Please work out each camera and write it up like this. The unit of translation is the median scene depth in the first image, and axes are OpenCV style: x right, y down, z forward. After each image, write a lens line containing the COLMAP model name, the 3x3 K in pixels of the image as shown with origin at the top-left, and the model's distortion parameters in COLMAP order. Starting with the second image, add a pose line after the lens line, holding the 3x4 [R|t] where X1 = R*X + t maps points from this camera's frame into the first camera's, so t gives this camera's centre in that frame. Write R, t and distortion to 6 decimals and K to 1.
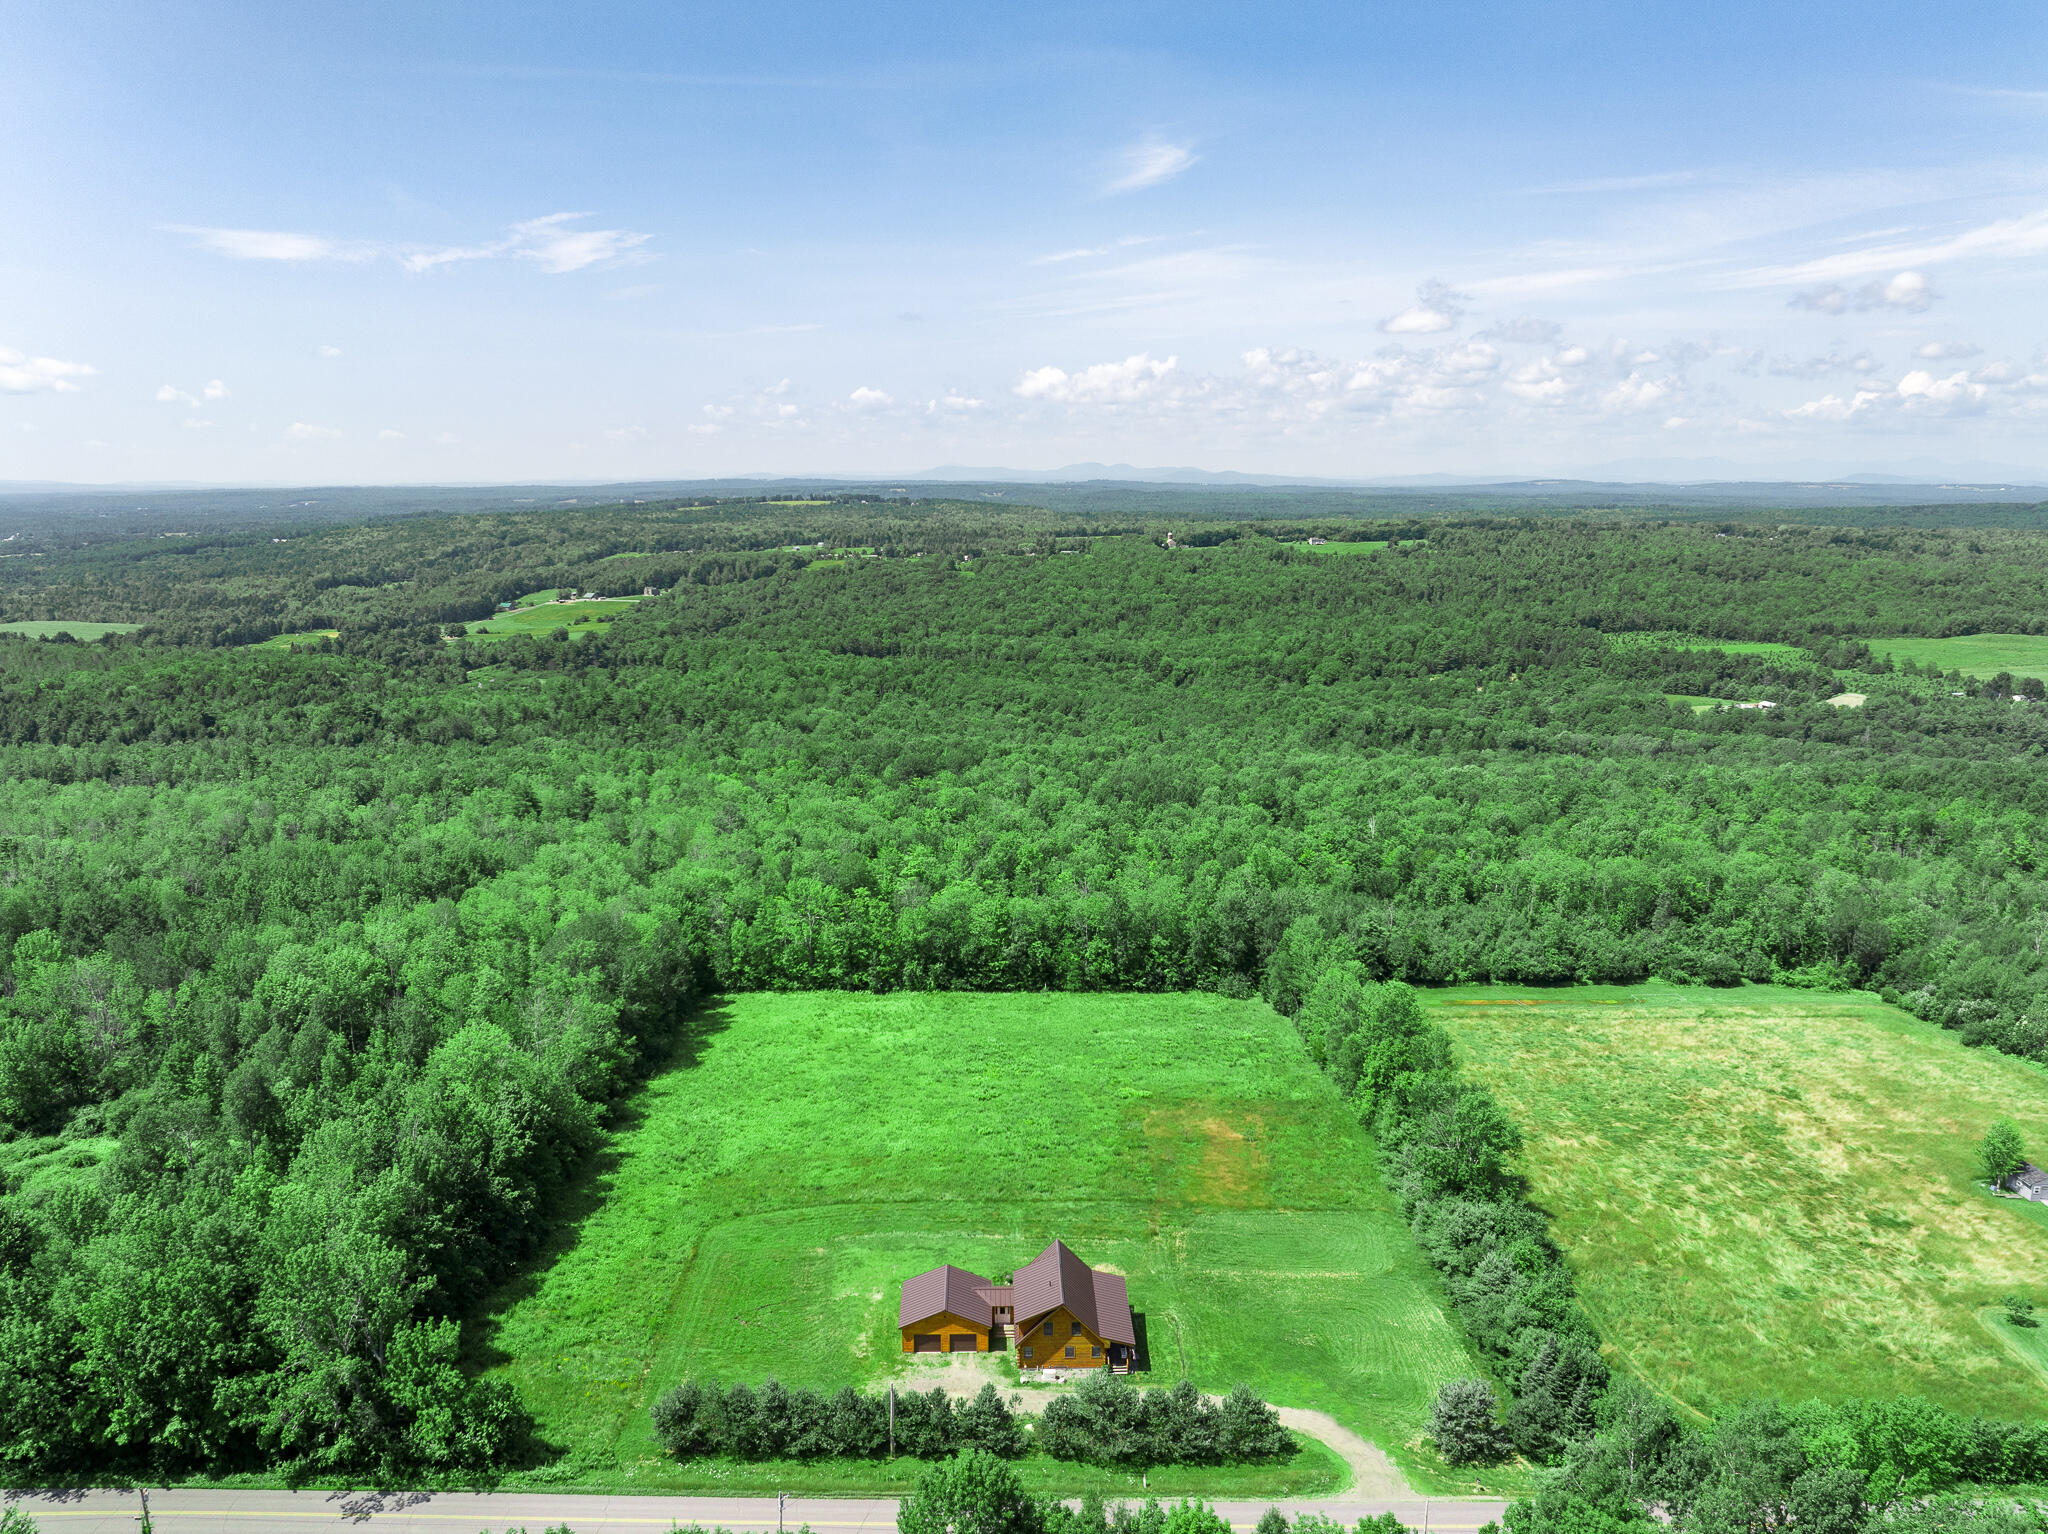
lens RADIAL K [[1454.9, 0, 1024.0], [0, 1454.9, 767.0], [0, 0, 1]] dist [-0.019434, -0.033733]
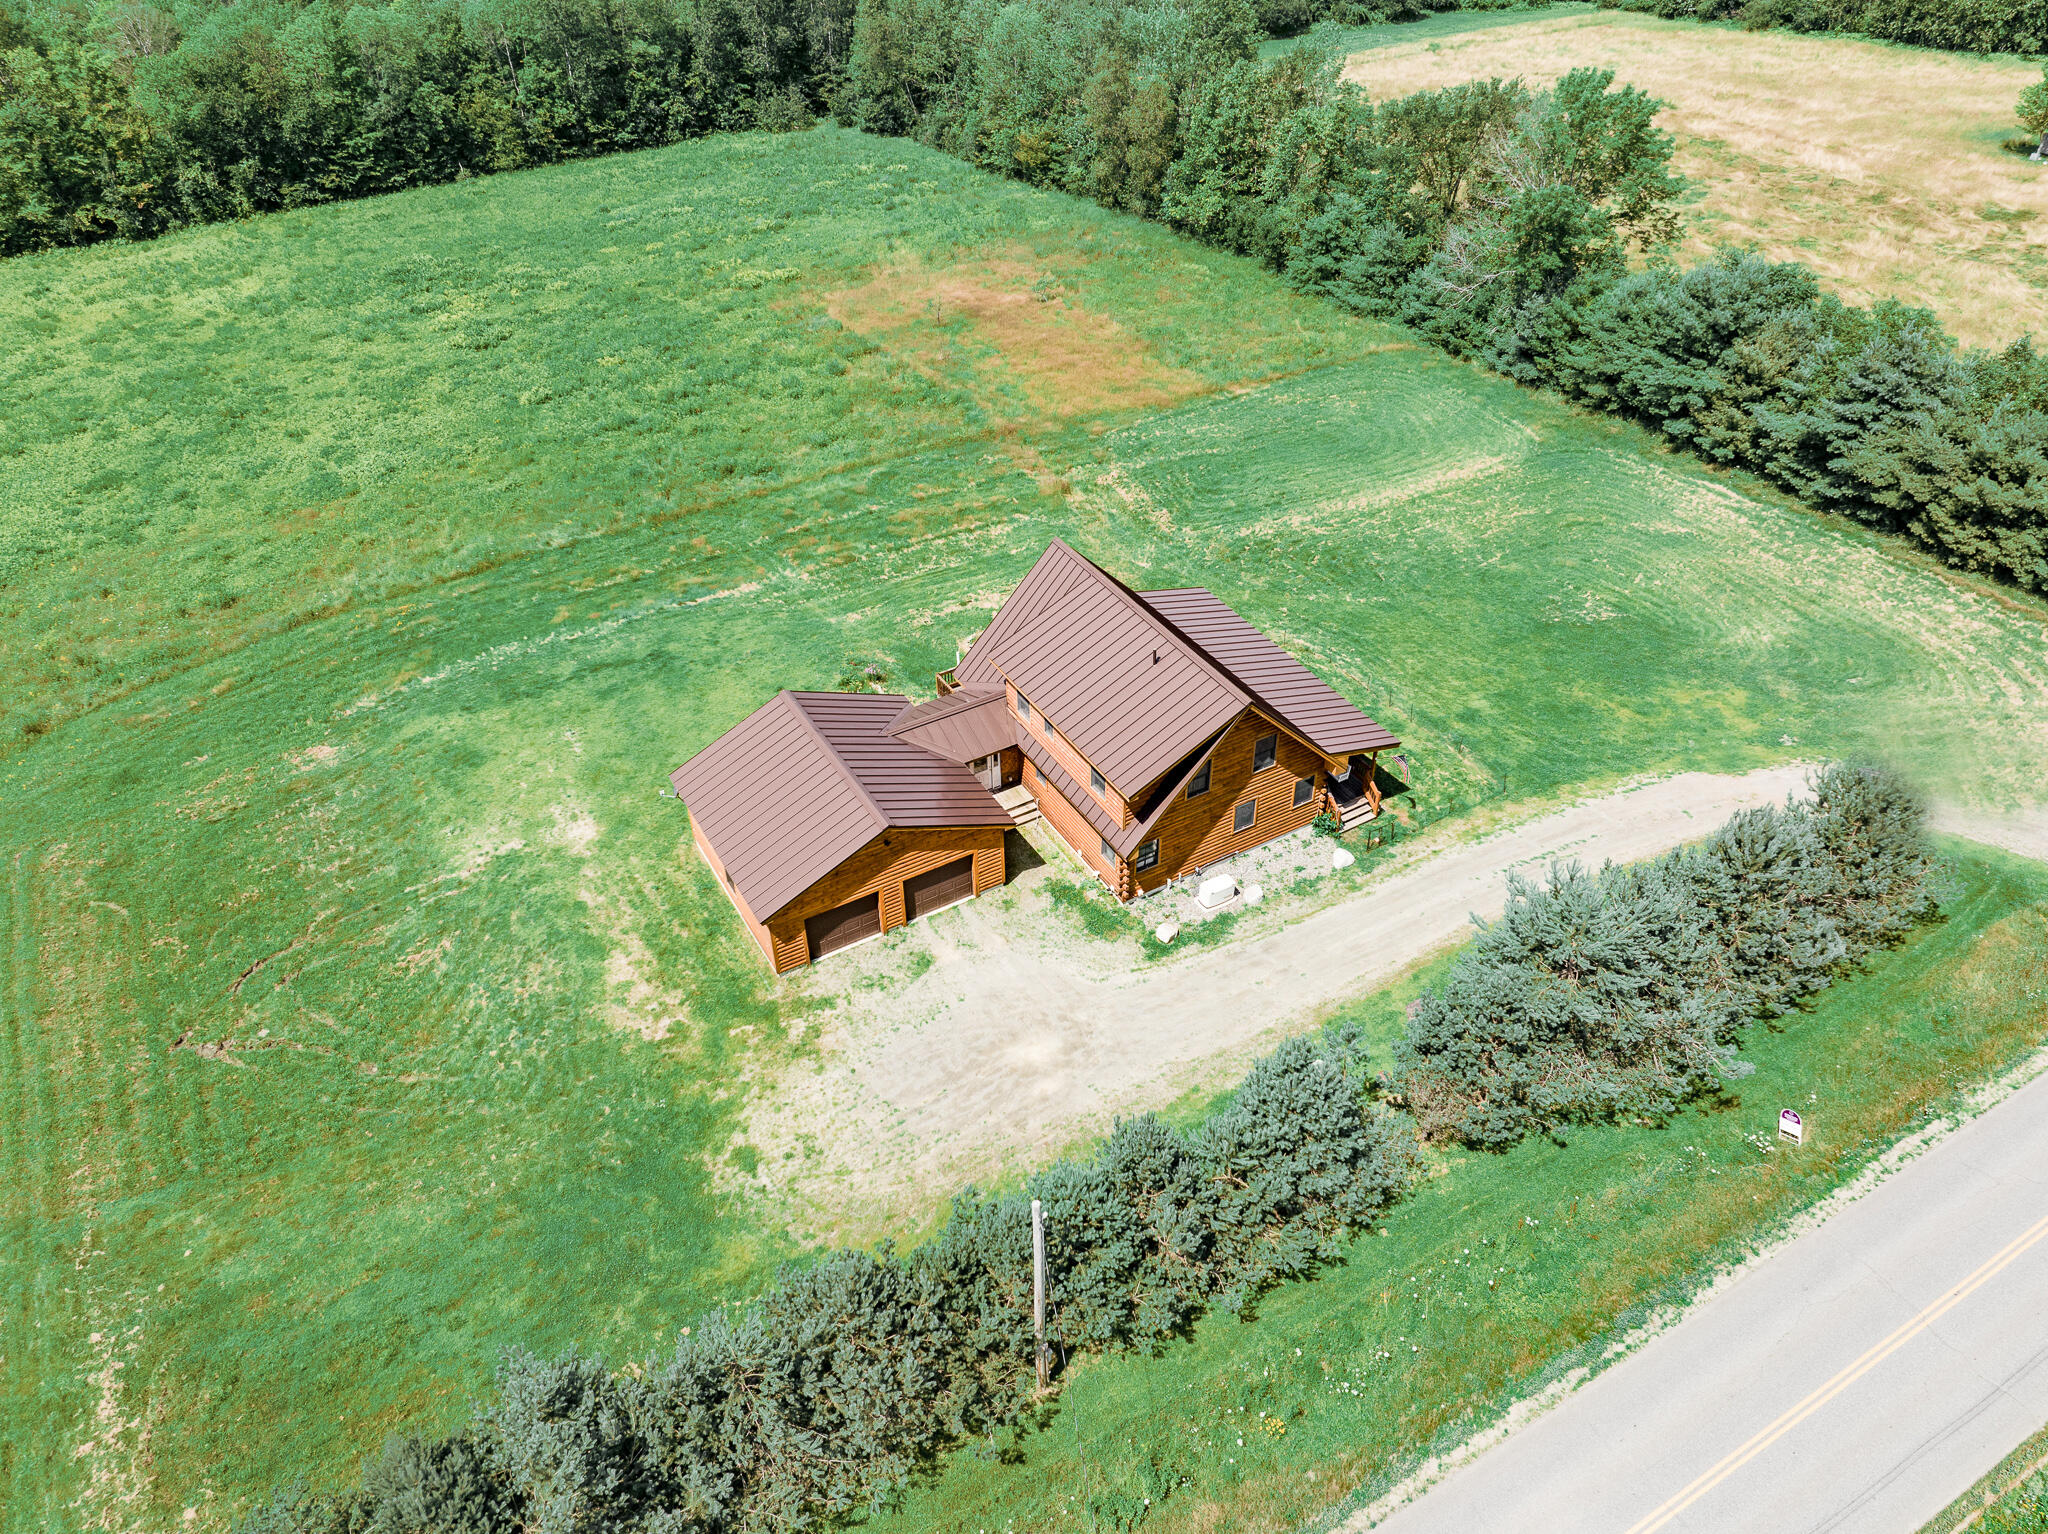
lens RADIAL K [[1498.8, 0, 1014.6], [0, 1498.8, 738.7], [0, 0, 1]] dist [-0.029997, -0.000439]
pose [[0.878818, -0.307765, 0.364636, -0.019723], [0.115938, 0.879011, 0.462491, 0.028005], [-0.462857, -0.364170, 0.808173, 0.098132]]
